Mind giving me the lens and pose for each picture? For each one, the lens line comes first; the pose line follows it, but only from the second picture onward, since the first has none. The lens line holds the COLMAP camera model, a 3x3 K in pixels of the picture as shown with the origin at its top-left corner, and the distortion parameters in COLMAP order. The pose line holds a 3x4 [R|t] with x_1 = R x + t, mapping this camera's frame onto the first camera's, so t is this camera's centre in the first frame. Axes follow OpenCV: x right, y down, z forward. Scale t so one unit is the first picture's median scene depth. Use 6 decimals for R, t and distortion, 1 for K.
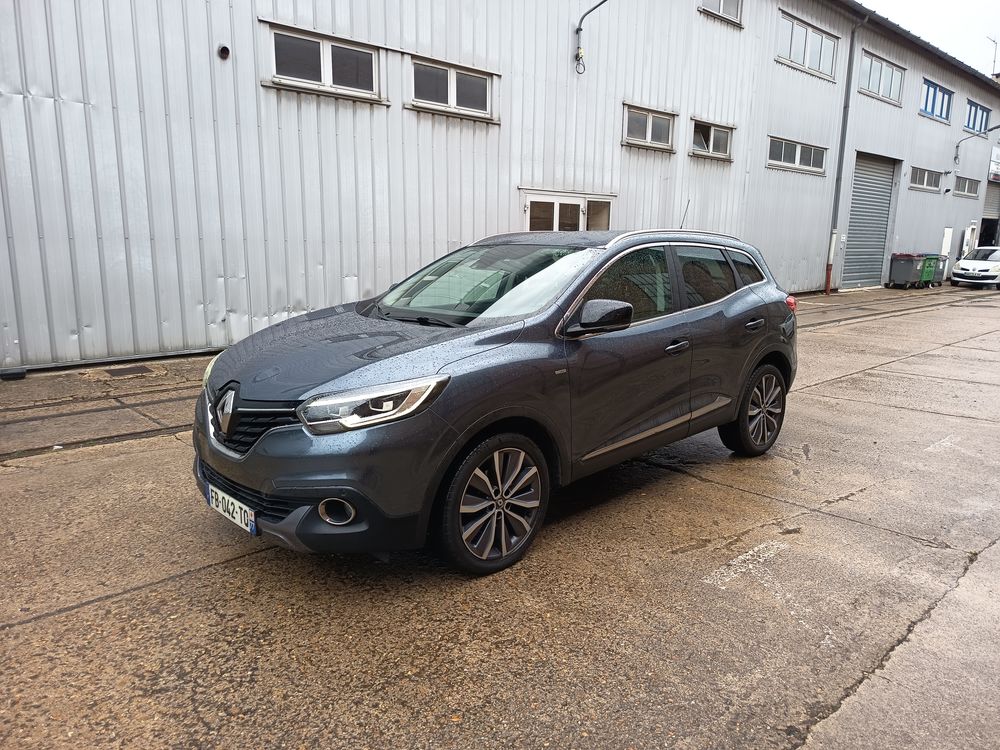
lens RADIAL K [[689.4, 0, 503.7], [0, 689.4, 375.3], [0, 0, 1]] dist [0.003831, -0.001978]
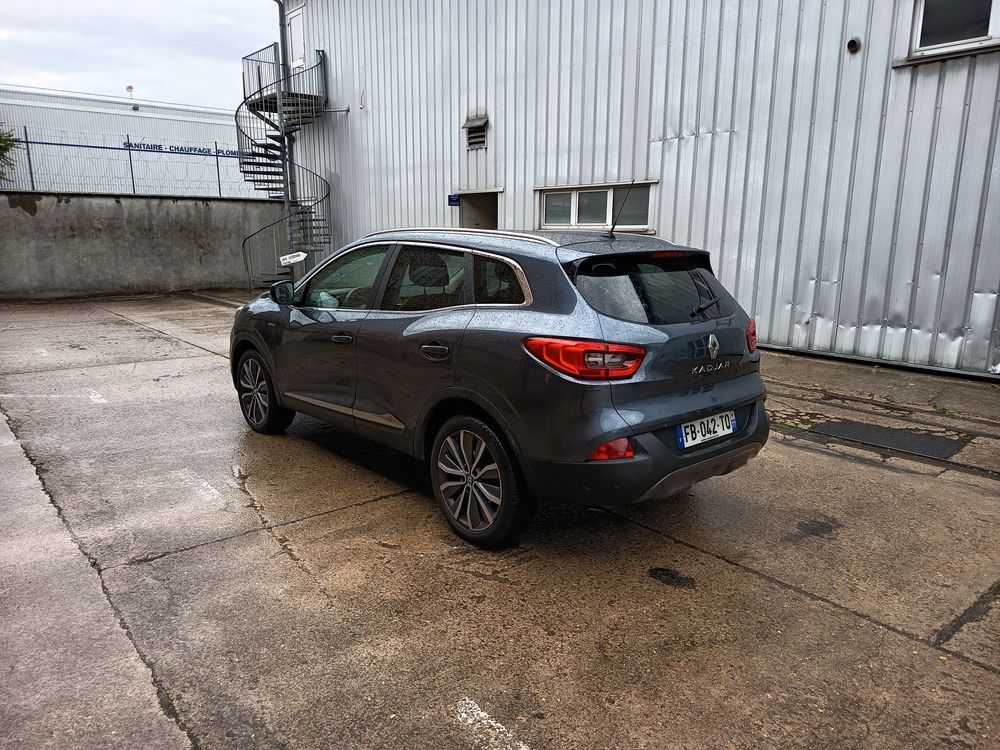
lens RADIAL K [[689.4, 0, 503.7], [0, 689.4, 375.3], [0, 0, 1]] dist [0.003831, -0.001978]
pose [[-0.030148, 0.188967, -0.981521, 0.718900], [-0.197349, 0.961512, 0.191176, -0.132877], [0.979870, 0.199466, 0.008304, 0.690474]]
